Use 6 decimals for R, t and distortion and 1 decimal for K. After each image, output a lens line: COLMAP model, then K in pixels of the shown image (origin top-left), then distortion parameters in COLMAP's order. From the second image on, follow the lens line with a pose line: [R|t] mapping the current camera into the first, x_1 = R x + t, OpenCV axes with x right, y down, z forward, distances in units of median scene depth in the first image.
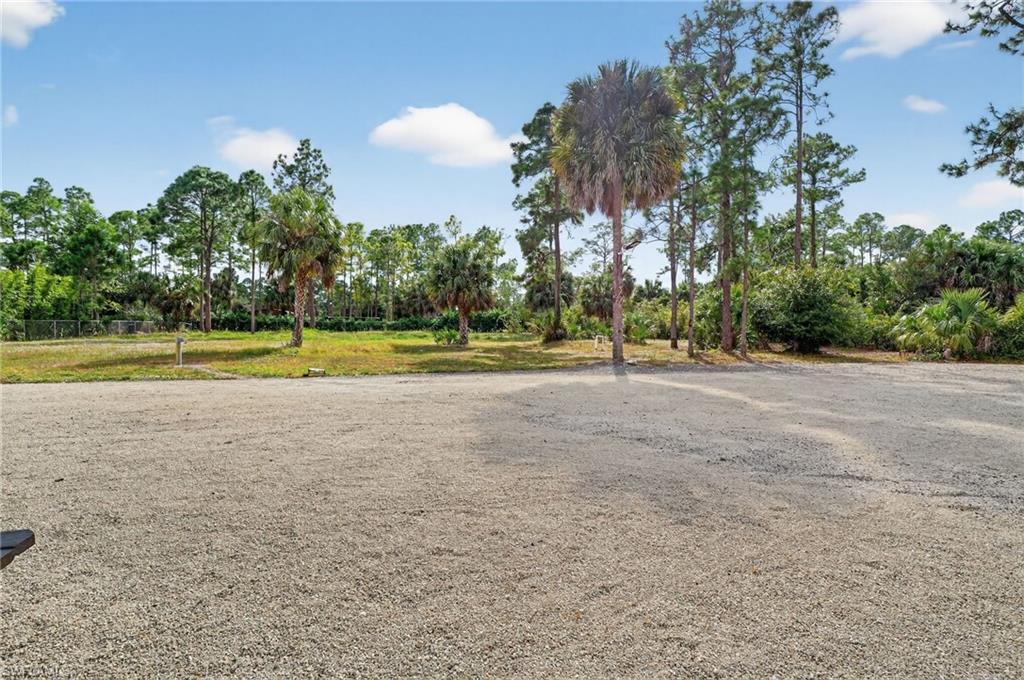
lens RADIAL K [[495.8, 0, 510.7], [0, 495.8, 334.9], [0, 0, 1]] dist [-0.001382, -0.007798]
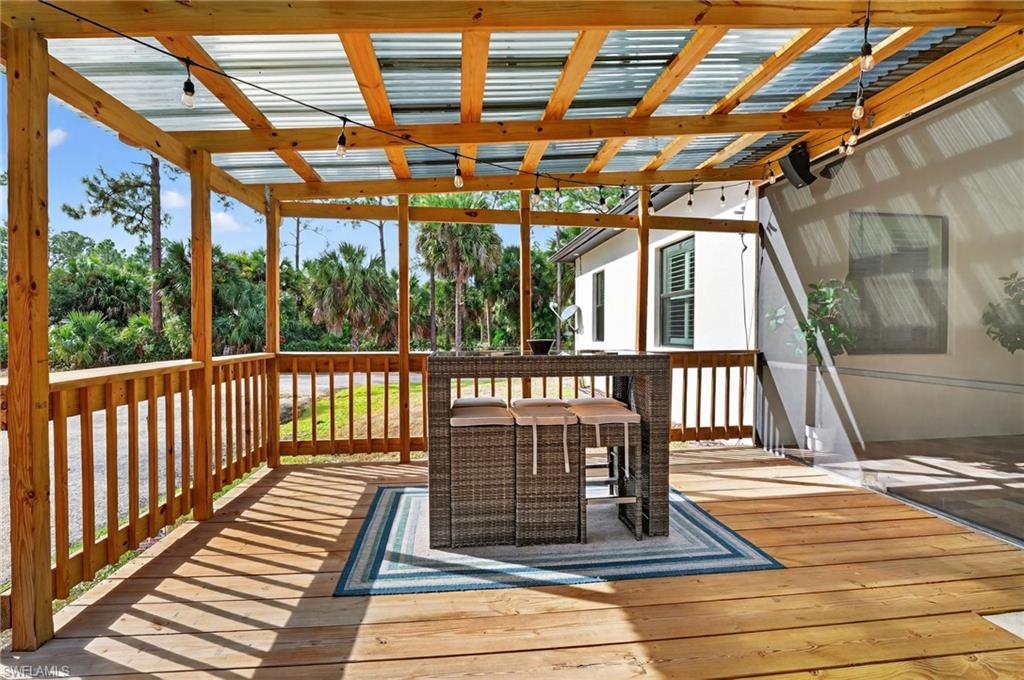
lens RADIAL K [[495.8, 0, 510.7], [0, 495.8, 334.9], [0, 0, 1]] dist [-0.001382, -0.007798]
pose [[0.190082, -0.015210, 0.981650, -0.056761], [0.020140, 0.999730, 0.011590, -0.030961], [-0.981562, 0.017568, 0.190337, -0.227691]]
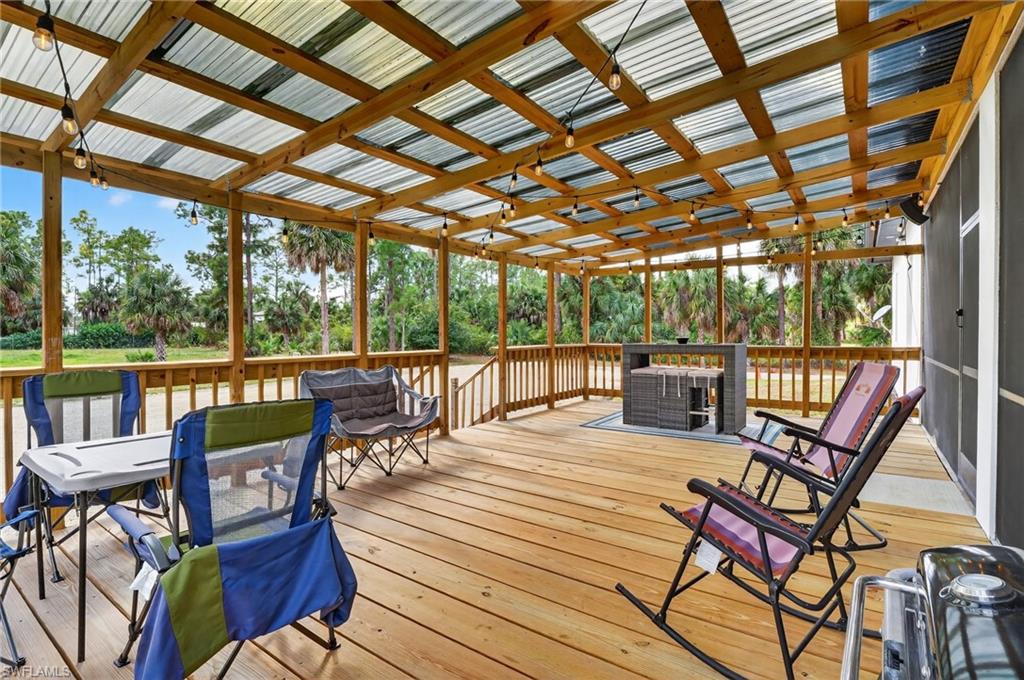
lens RADIAL K [[495.8, 0, 510.7], [0, 495.8, 334.9], [0, 0, 1]] dist [-0.001382, -0.007798]
pose [[0.795363, -0.013730, 0.605978, -0.174339], [0.021024, 0.999767, -0.004941, -0.030122], [-0.605769, 0.016670, 0.795466, -0.381309]]
